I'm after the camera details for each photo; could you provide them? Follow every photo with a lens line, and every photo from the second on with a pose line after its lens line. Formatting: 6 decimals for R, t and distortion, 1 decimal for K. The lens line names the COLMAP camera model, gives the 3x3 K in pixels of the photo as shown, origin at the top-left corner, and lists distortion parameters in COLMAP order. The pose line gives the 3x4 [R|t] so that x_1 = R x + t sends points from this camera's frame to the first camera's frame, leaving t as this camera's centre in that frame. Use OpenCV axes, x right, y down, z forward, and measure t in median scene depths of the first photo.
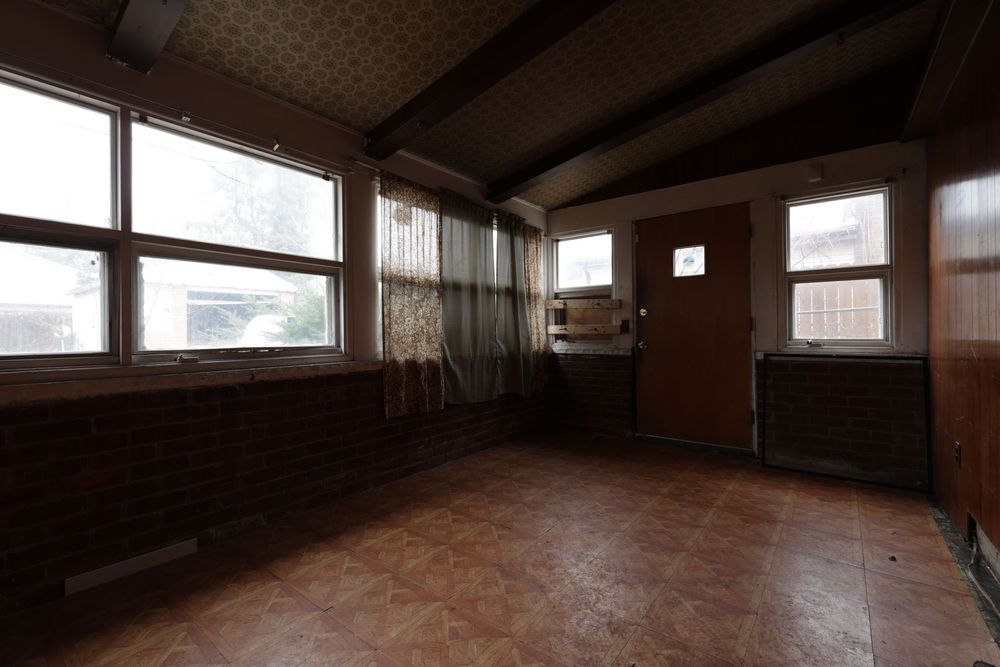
lens RADIAL K [[433.4, 0, 498.5], [0, 433.4, 332.1], [0, 0, 1]] dist [0.005282, -0.000459]
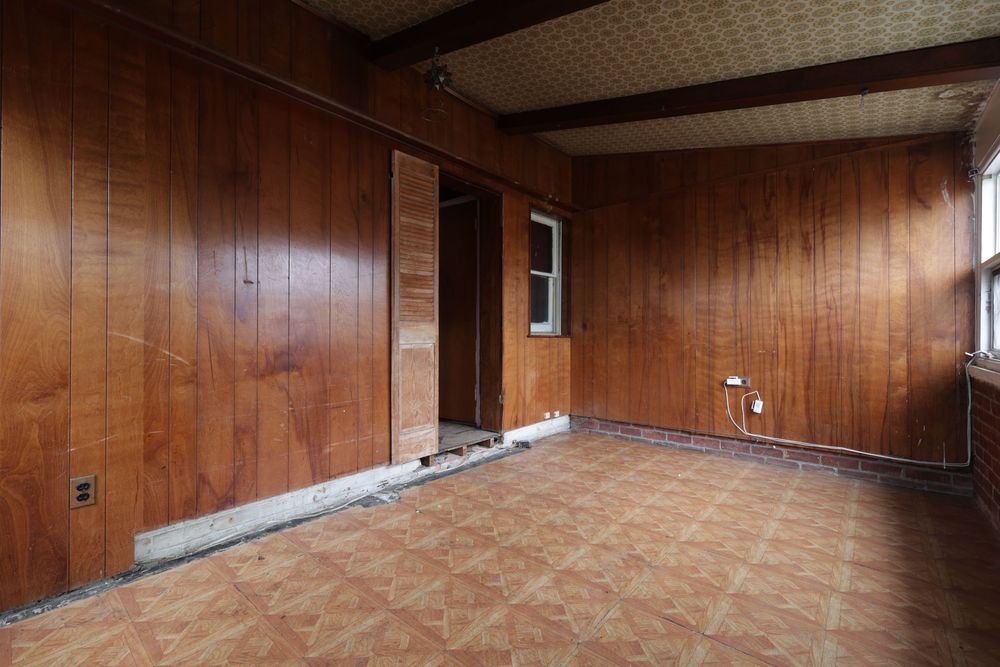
lens RADIAL K [[433.4, 0, 500.4], [0, 433.4, 331.1], [0, 0, 1]] dist [0.005282, -0.000459]
pose [[-0.999131, 0.003822, 0.041503, 0.296866], [0.003788, 0.999992, -0.000898, -0.008308], [-0.041506, -0.000740, -0.999138, 1.964075]]
